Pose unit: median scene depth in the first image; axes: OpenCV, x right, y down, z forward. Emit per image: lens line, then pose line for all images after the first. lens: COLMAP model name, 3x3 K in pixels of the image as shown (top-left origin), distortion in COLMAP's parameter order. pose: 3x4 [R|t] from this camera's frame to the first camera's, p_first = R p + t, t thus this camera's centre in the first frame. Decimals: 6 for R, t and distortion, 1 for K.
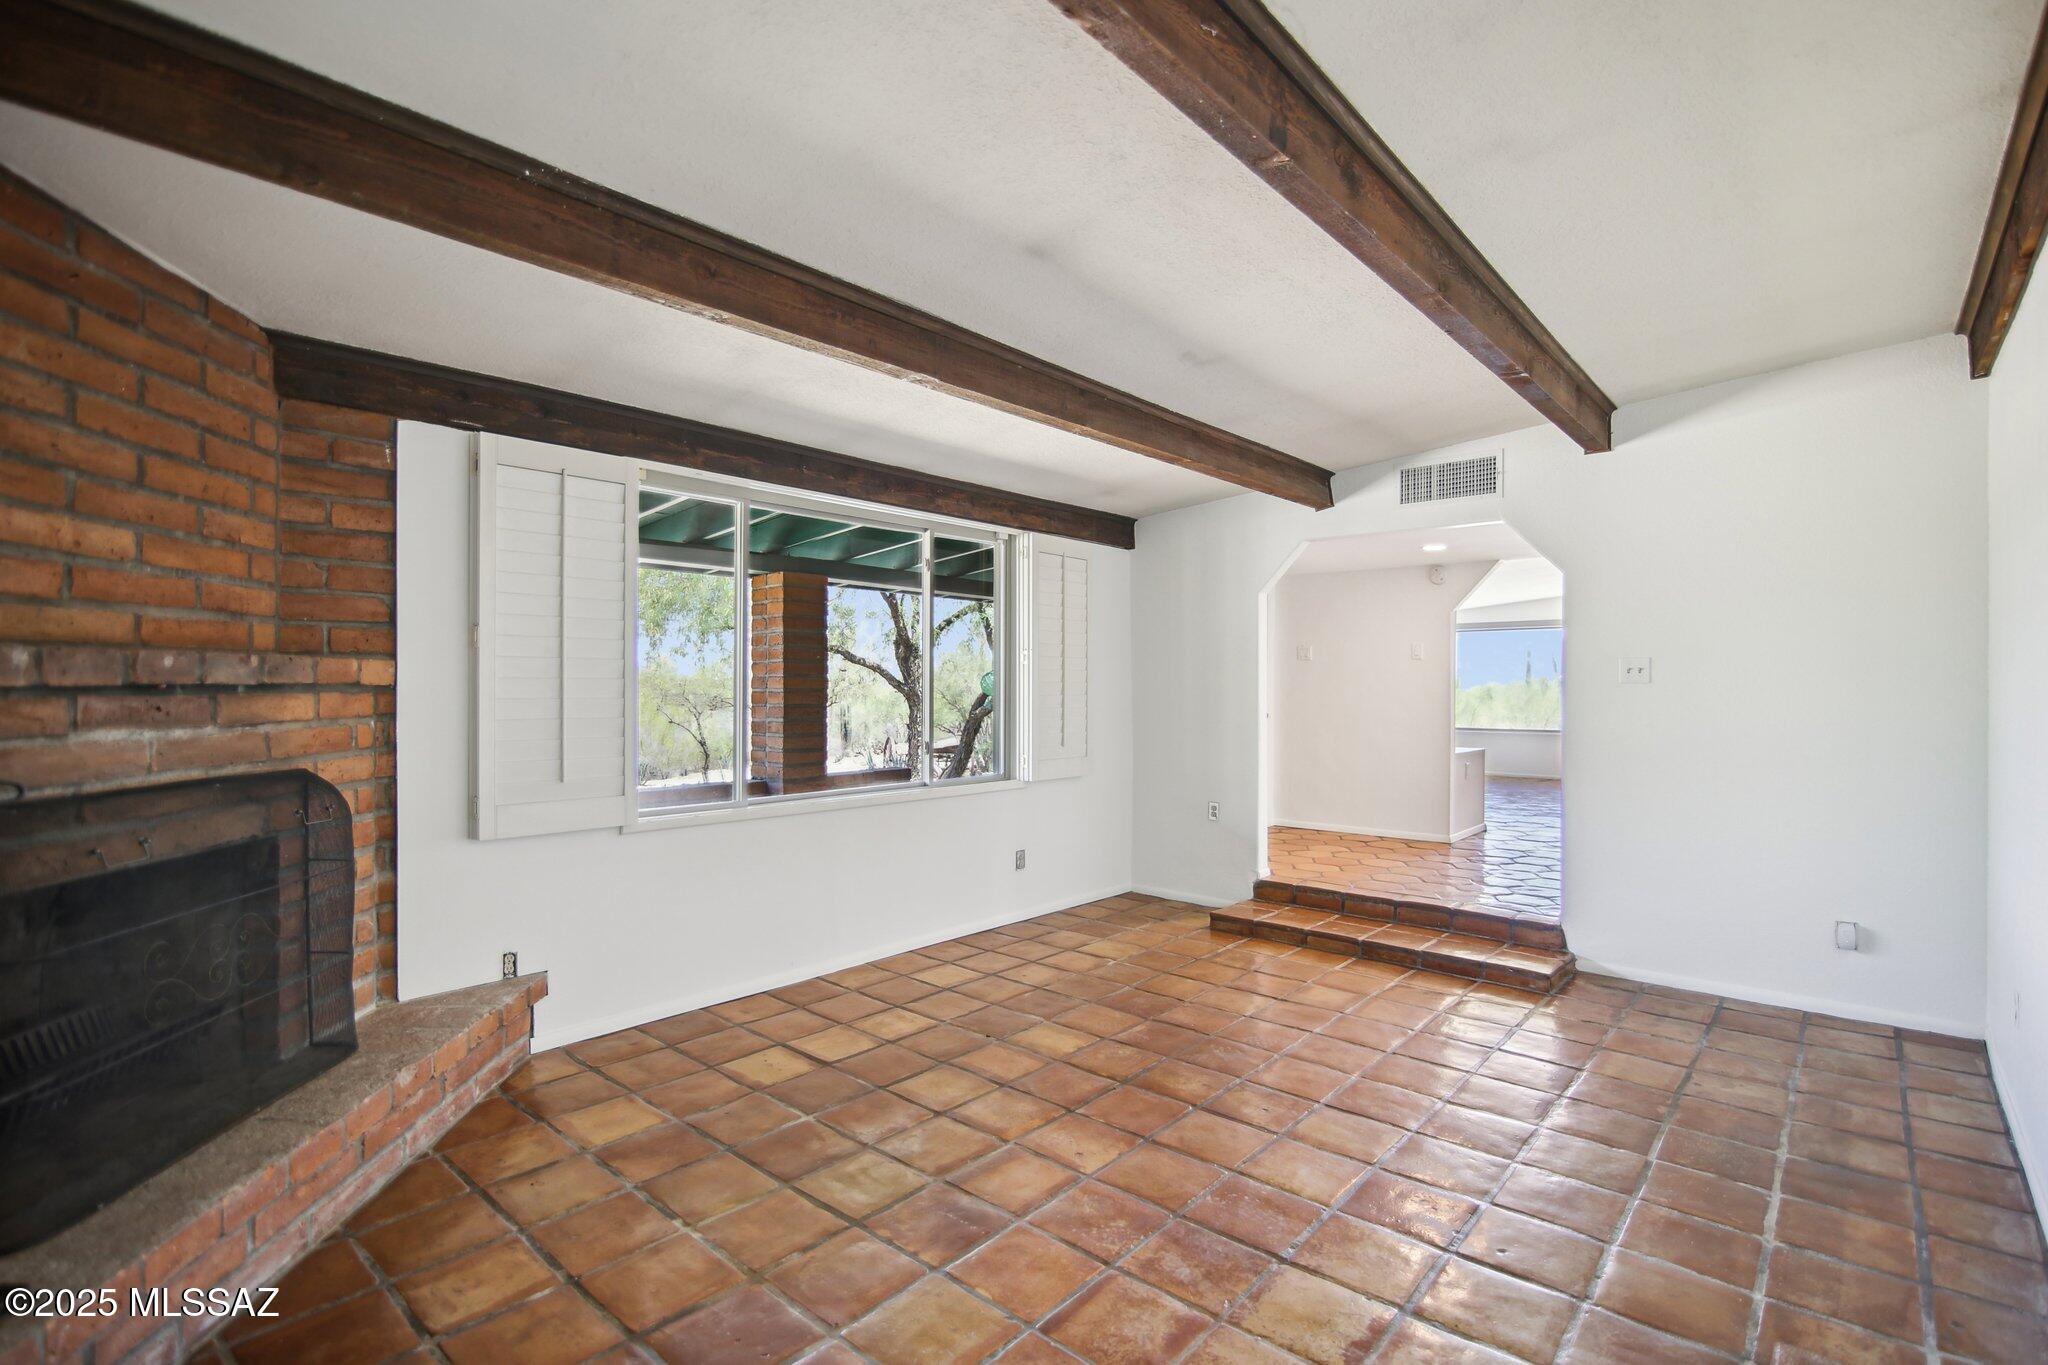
lens RADIAL K [[977.1, 0, 993.5], [0, 977.1, 677.8], [0, 0, 1]] dist [-0.011828, 0.002606]
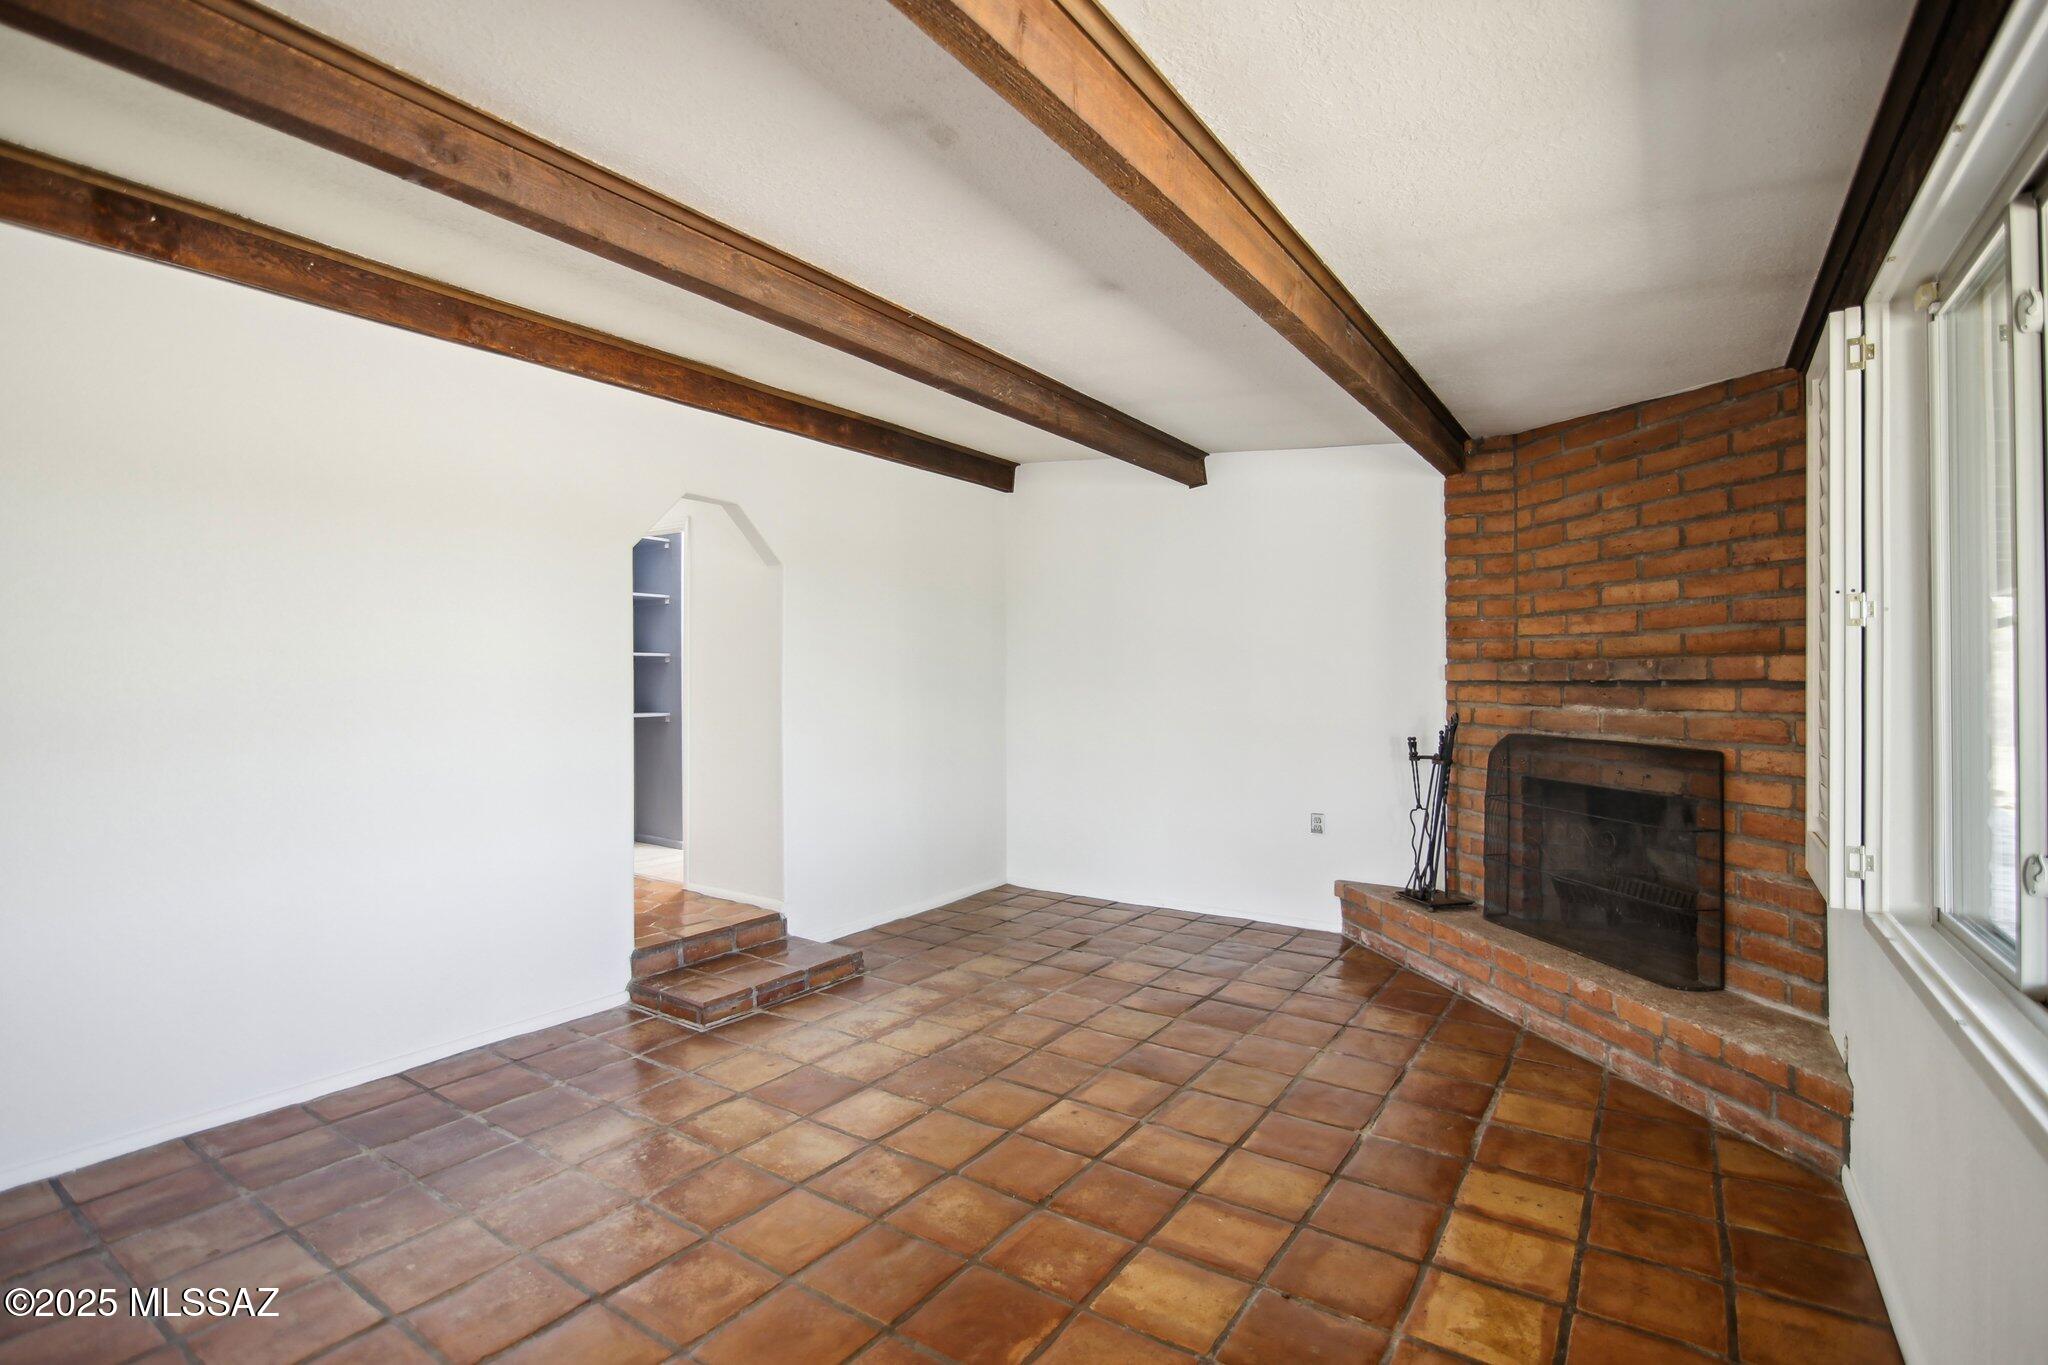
lens RADIAL K [[977.1, 0, 987.2], [0, 977.1, 671.4], [0, 0, 1]] dist [-0.011828, 0.002606]
pose [[-0.993543, -0.005913, -0.113298, 0.304462], [-0.004177, 0.999870, -0.015562, 0.017526], [0.113376, -0.014988, -0.993439, 2.037354]]
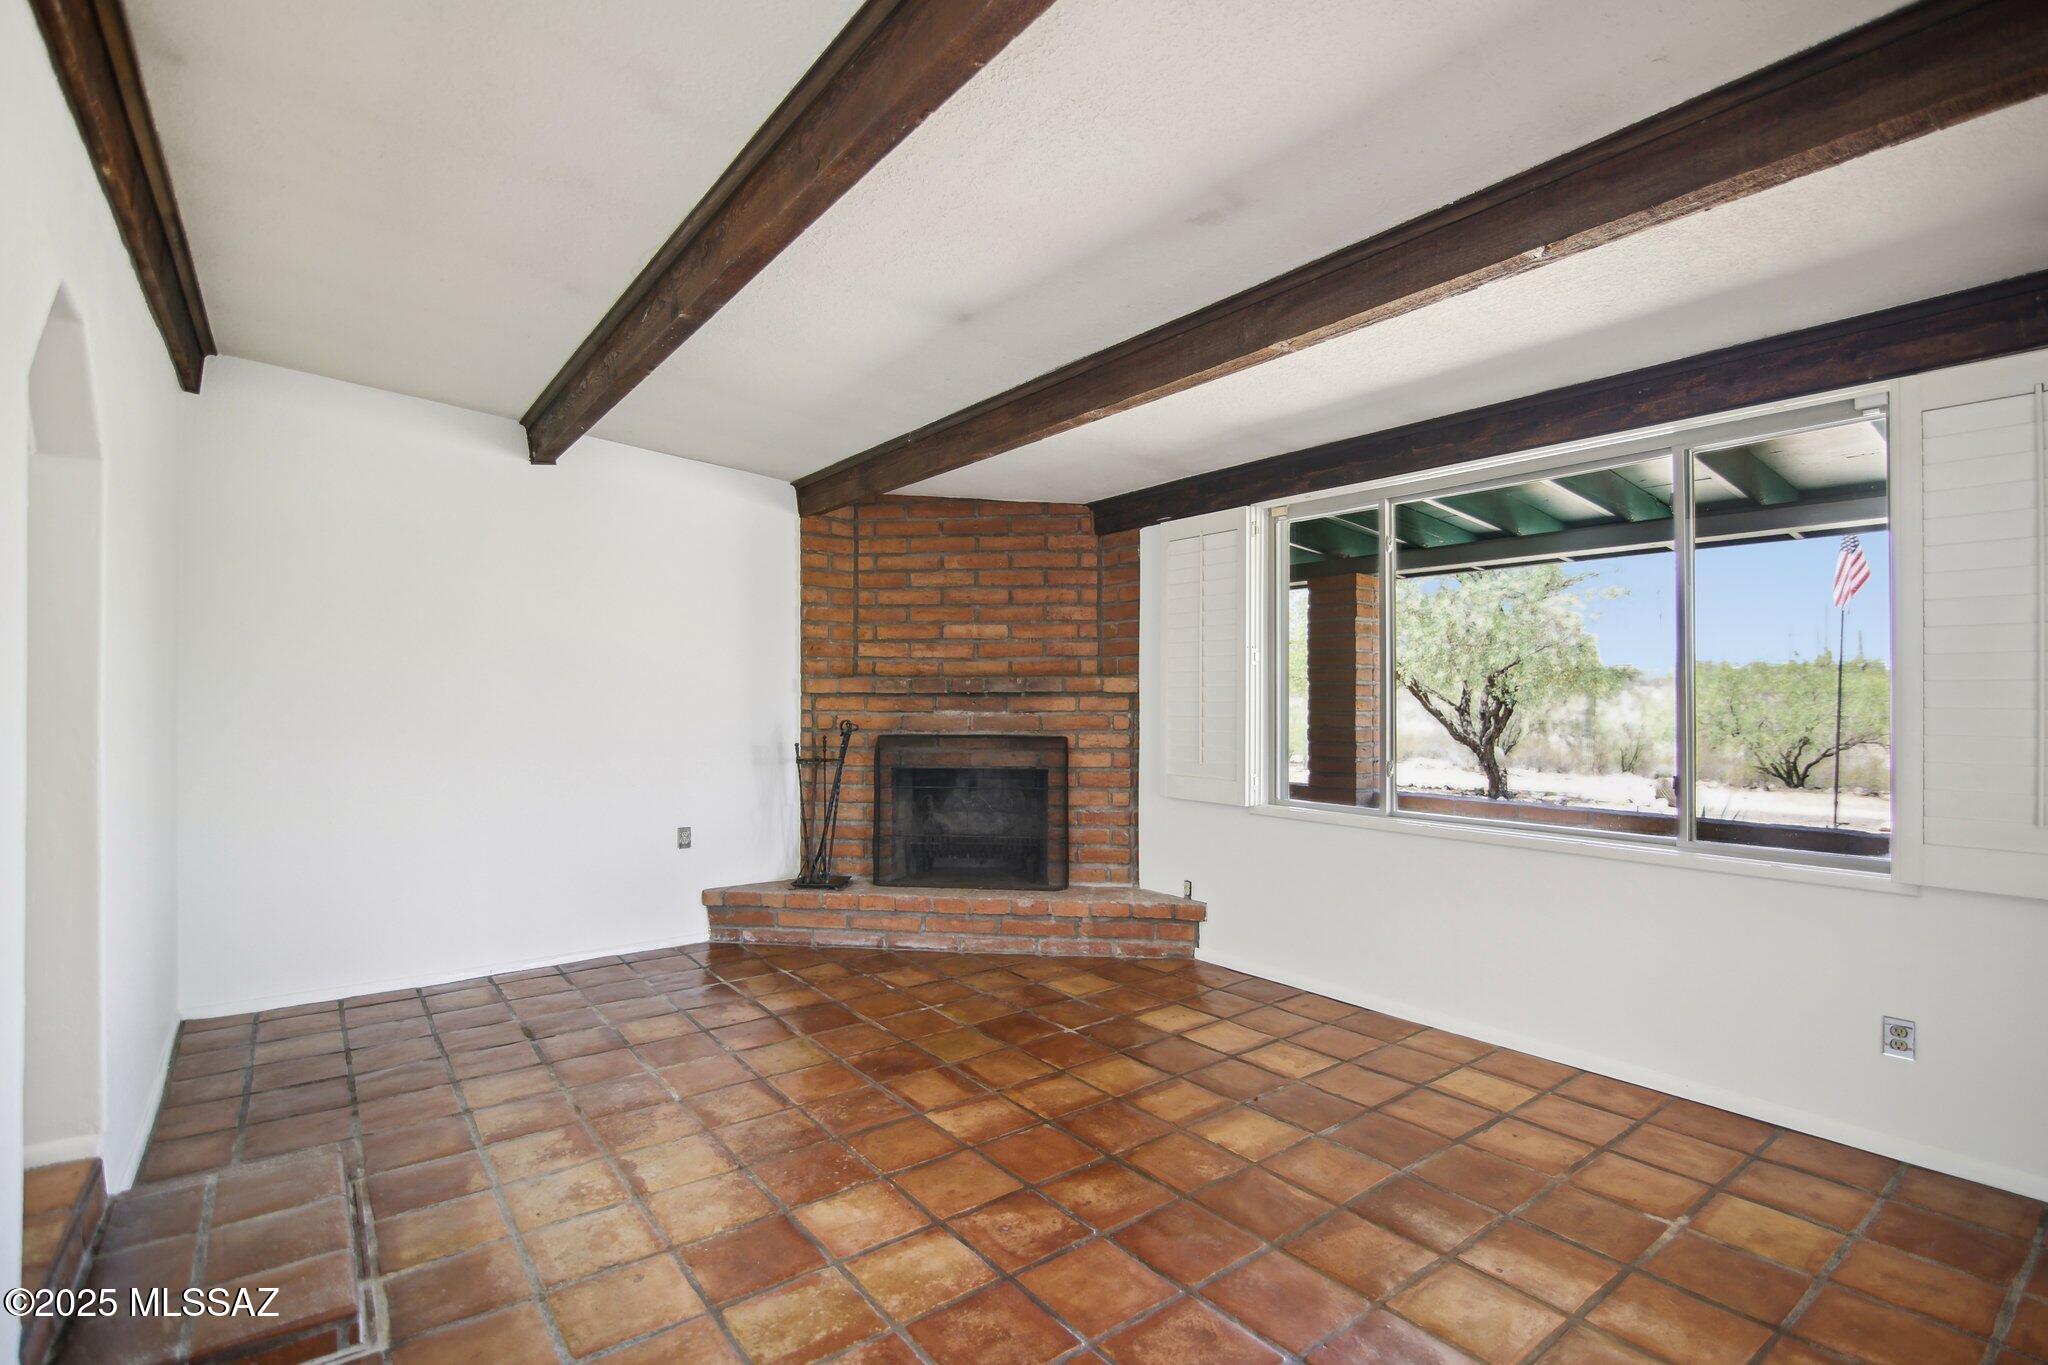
lens RADIAL K [[977.1, 0, 1059.2], [0, 977.1, 678.7], [0, 0, 1]] dist [-0.011828, 0.002606]
pose [[-0.168143, -0.019842, -0.985563, 1.147298], [0.007036, 0.999748, -0.021328, 0.020470], [0.985737, -0.010521, -0.167961, 1.284525]]
